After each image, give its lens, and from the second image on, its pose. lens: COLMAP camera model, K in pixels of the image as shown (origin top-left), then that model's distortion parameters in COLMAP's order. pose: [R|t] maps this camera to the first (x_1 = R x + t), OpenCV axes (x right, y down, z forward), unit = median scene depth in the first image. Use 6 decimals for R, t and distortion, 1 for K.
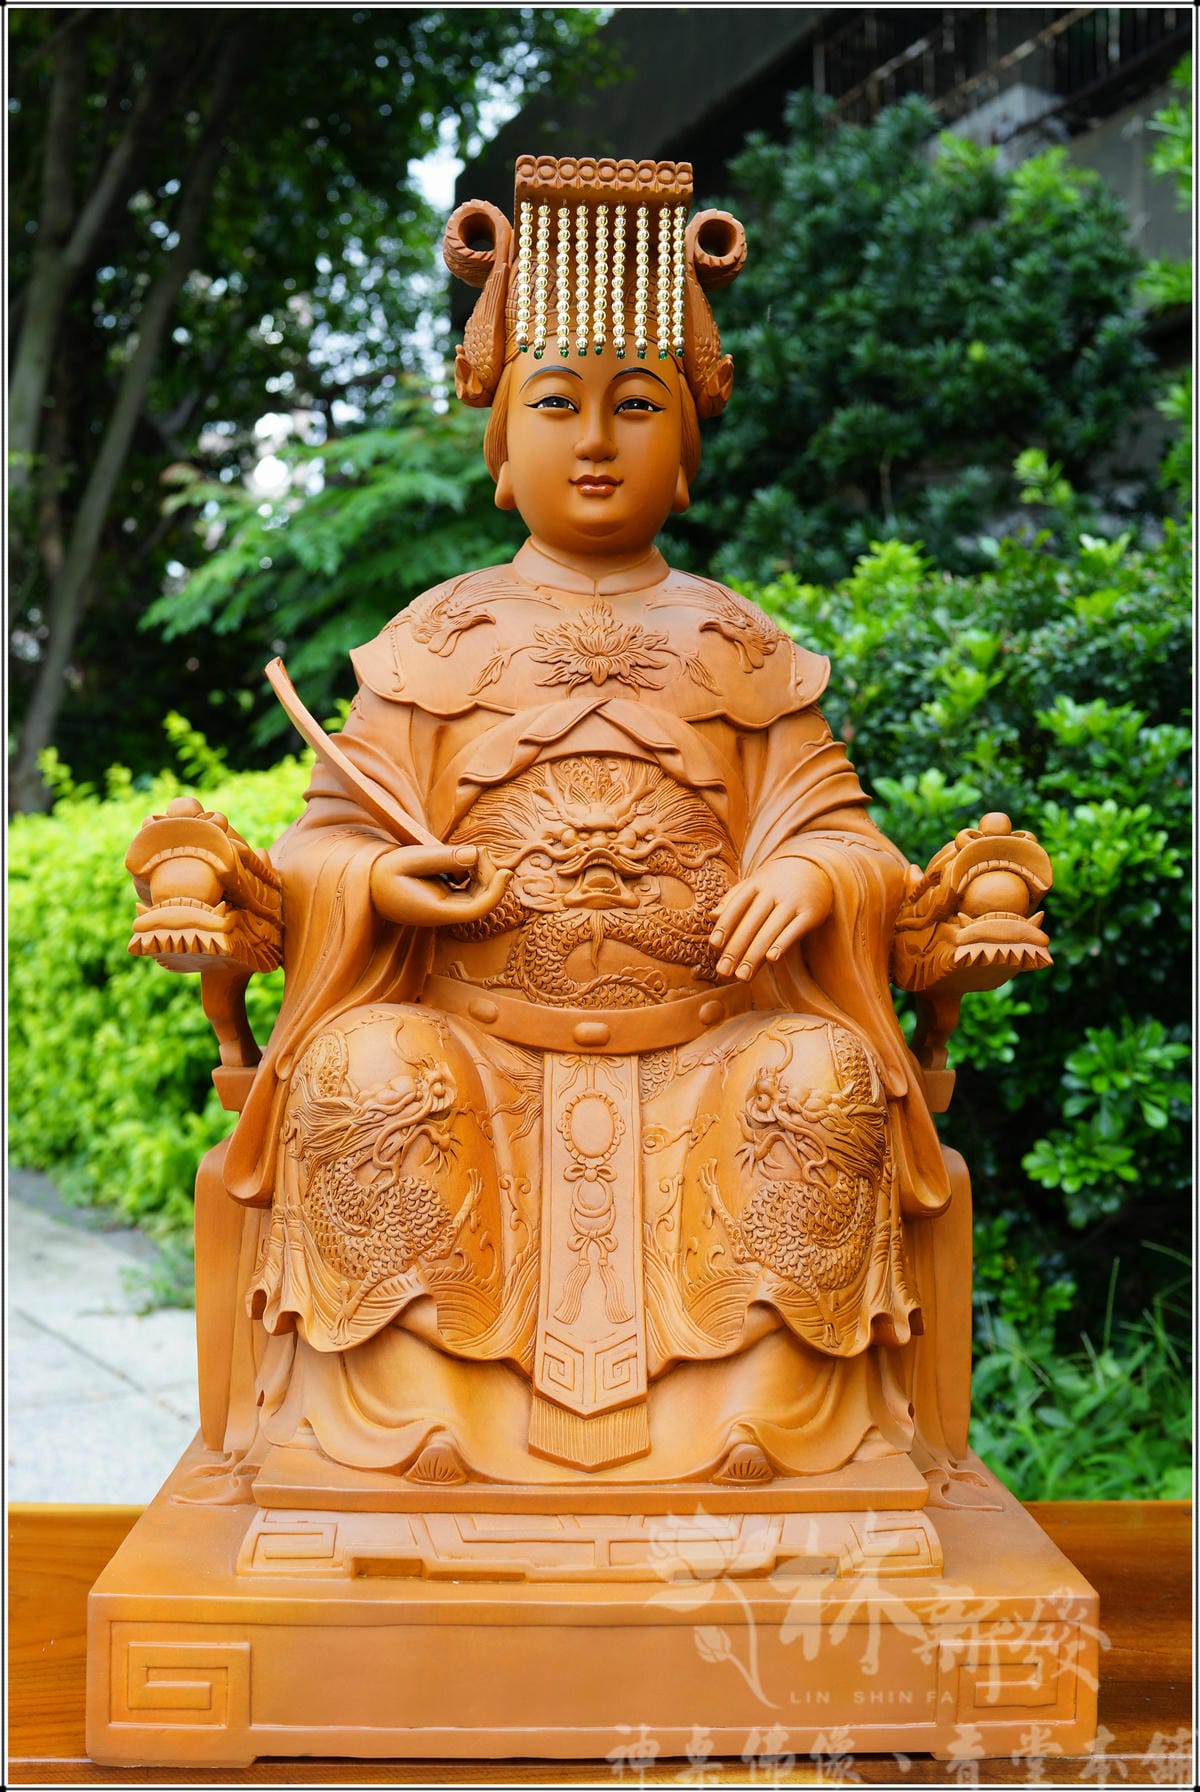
lens RADIAL K [[1700.4, 0, 600.0], [0, 1700.4, 896.0], [0, 0, 1]] dist [-0.074402, -0.034718]
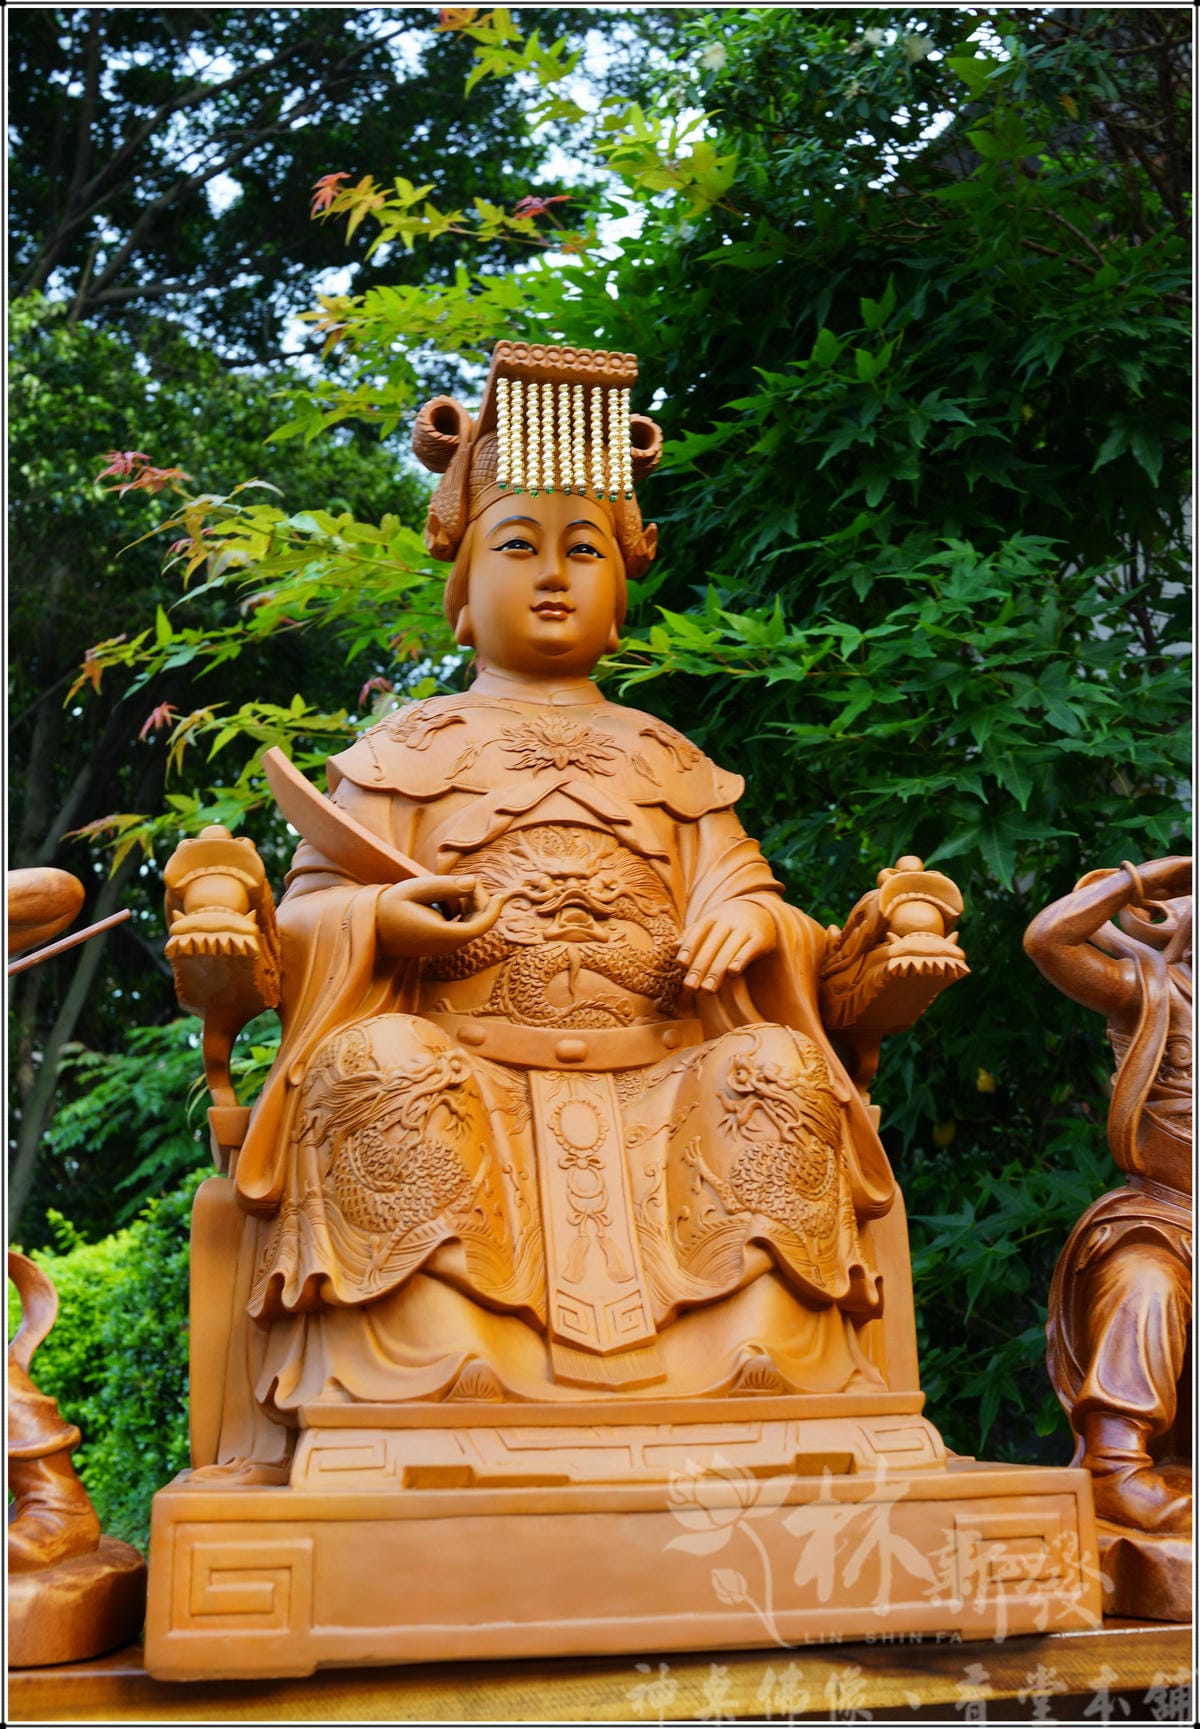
lens RADIAL K [[1683.8, 0, 578.2], [0, 1683.8, 882.9], [0, 0, 1]] dist [-0.071707, -0.007227]
pose [[0.990196, 0.009419, 0.139366, -0.155290], [0.027334, 0.965369, -0.259451, 0.260886], [-0.136984, 0.260717, 0.955648, -0.082759]]
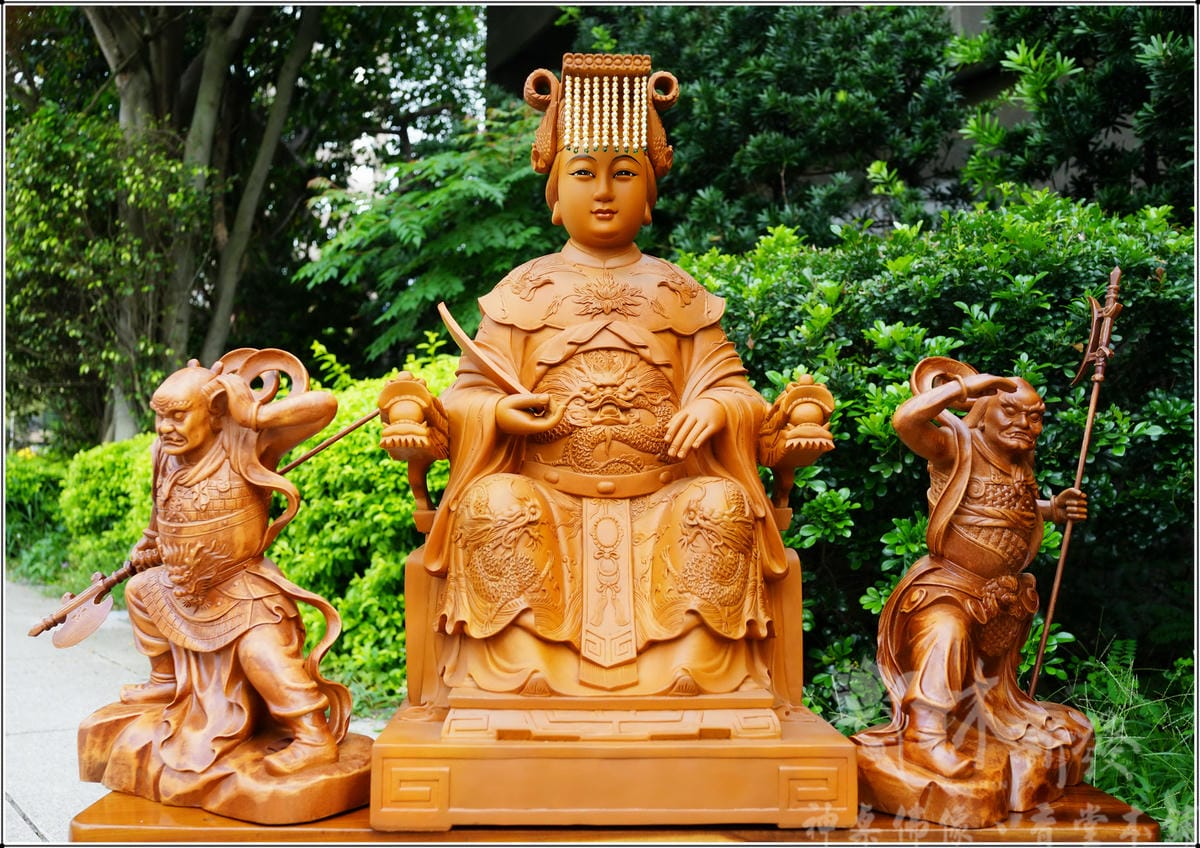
lens RADIAL K [[1197.9, 0, 572.9], [0, 1197.9, 413.1], [0, 0, 1]] dist [-0.065446, 0.005903]
pose [[0.999765, -0.012042, -0.018033, -0.017521], [0.011200, 0.998874, -0.046103, 0.057920], [0.018567, 0.045890, 0.998774, -0.411356]]
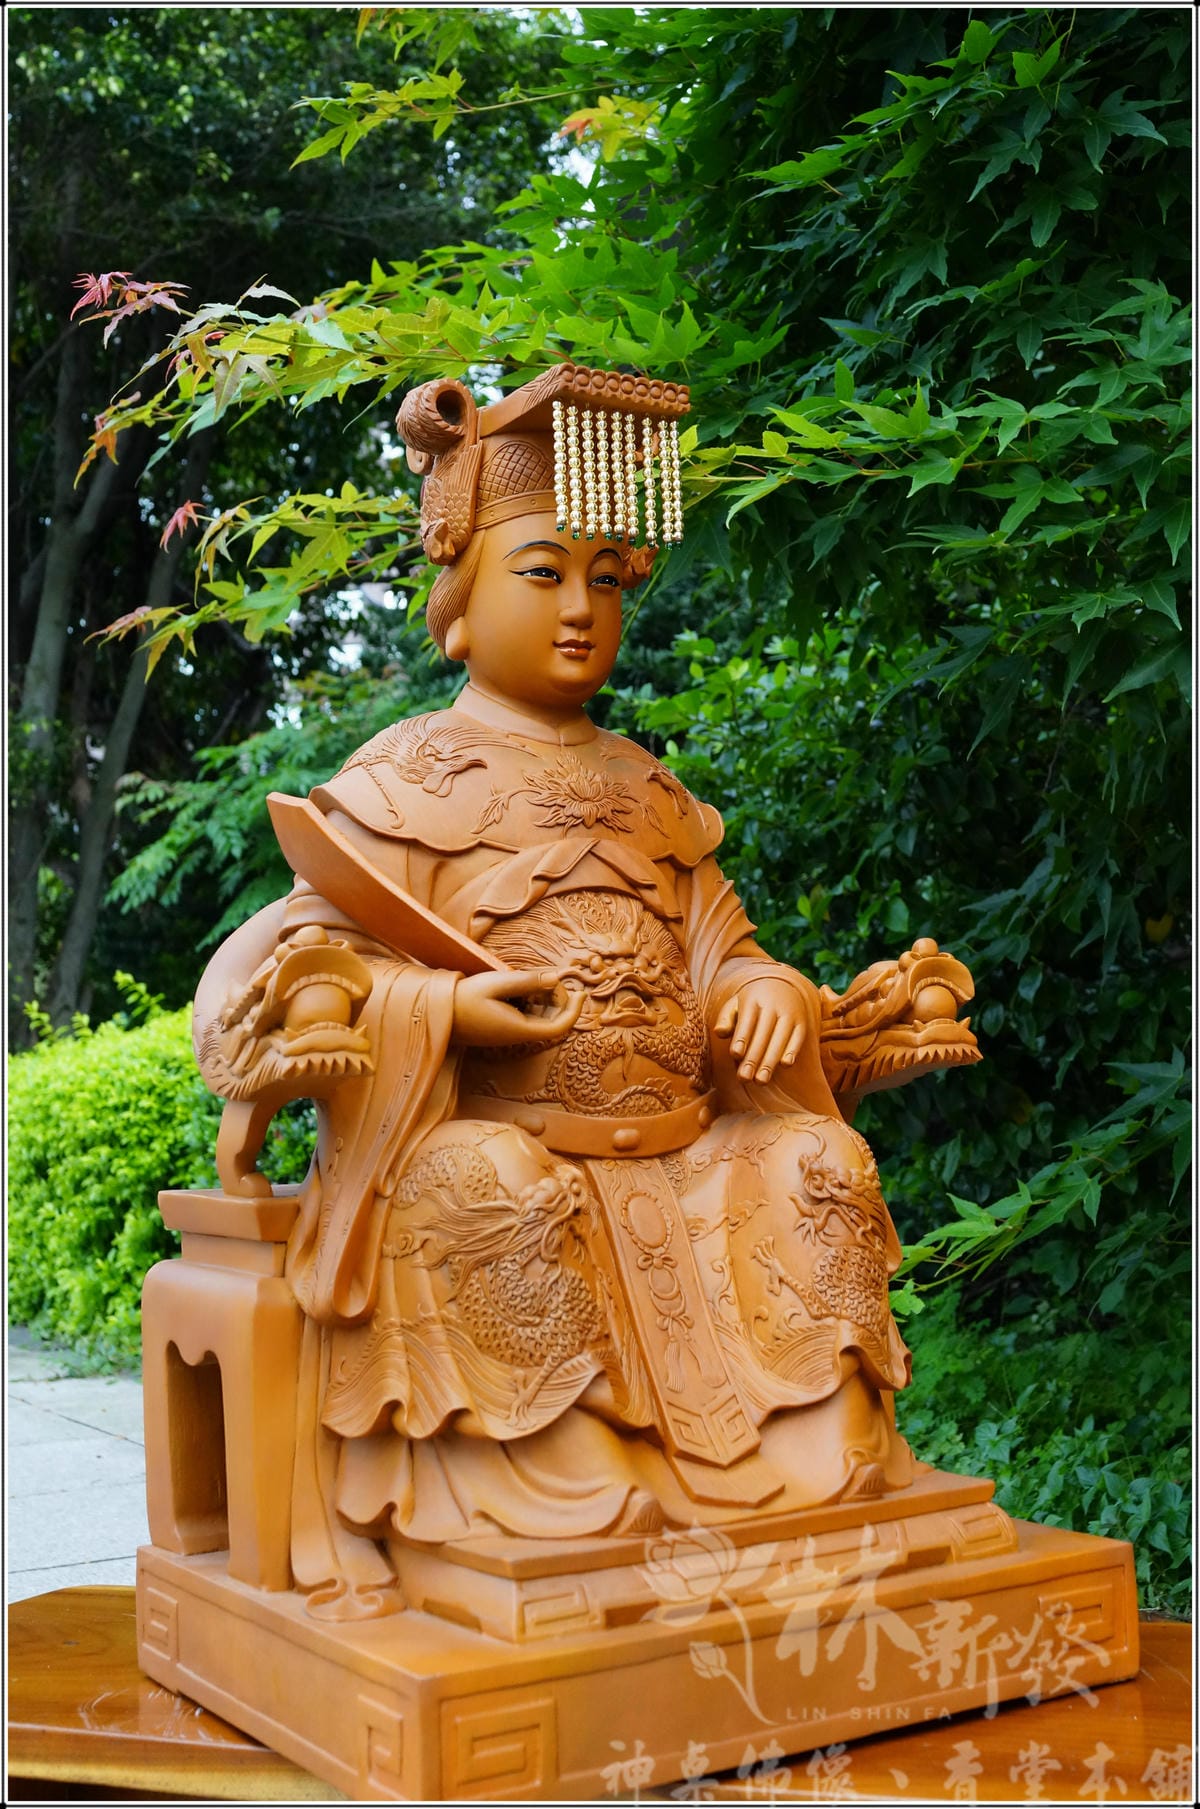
lens RADIAL K [[2049.9, 0, 675.1], [0, 2049.9, 806.1], [0, 0, 1]] dist [-0.074695, 0.020580]
pose [[0.869293, 0.027474, 0.493534, -0.644327], [0.035231, 0.992471, -0.117304, 0.022705], [-0.493041, 0.119360, 0.861780, -0.196253]]
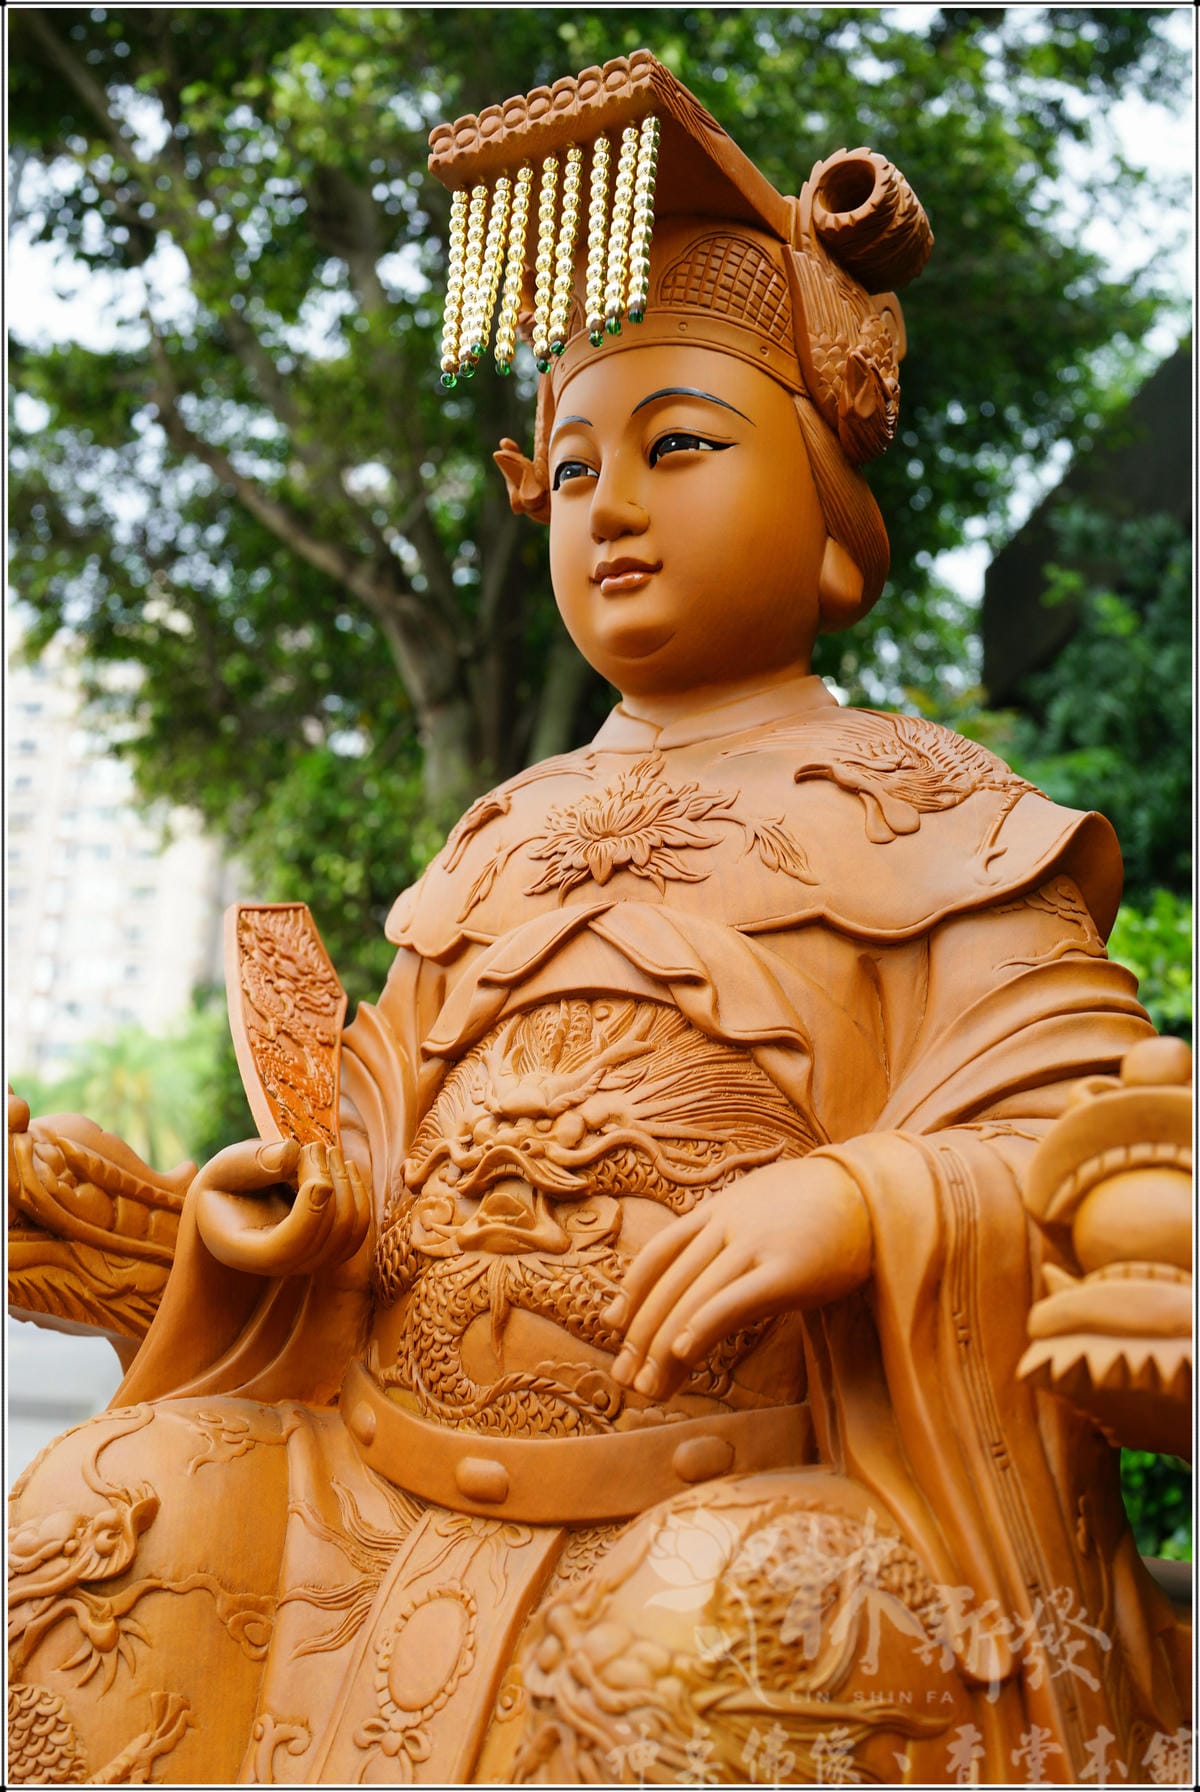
lens RADIAL K [[1717.8, 0, 602.2], [0, 1717.8, 916.8], [0, 0, 1]] dist [-0.072860, -0.086629]
pose [[0.812529, -0.097845, -0.574651, 0.365704], [-0.037194, 0.975101, -0.218619, 0.021754], [0.581734, 0.199007, 0.788658, 0.545947]]
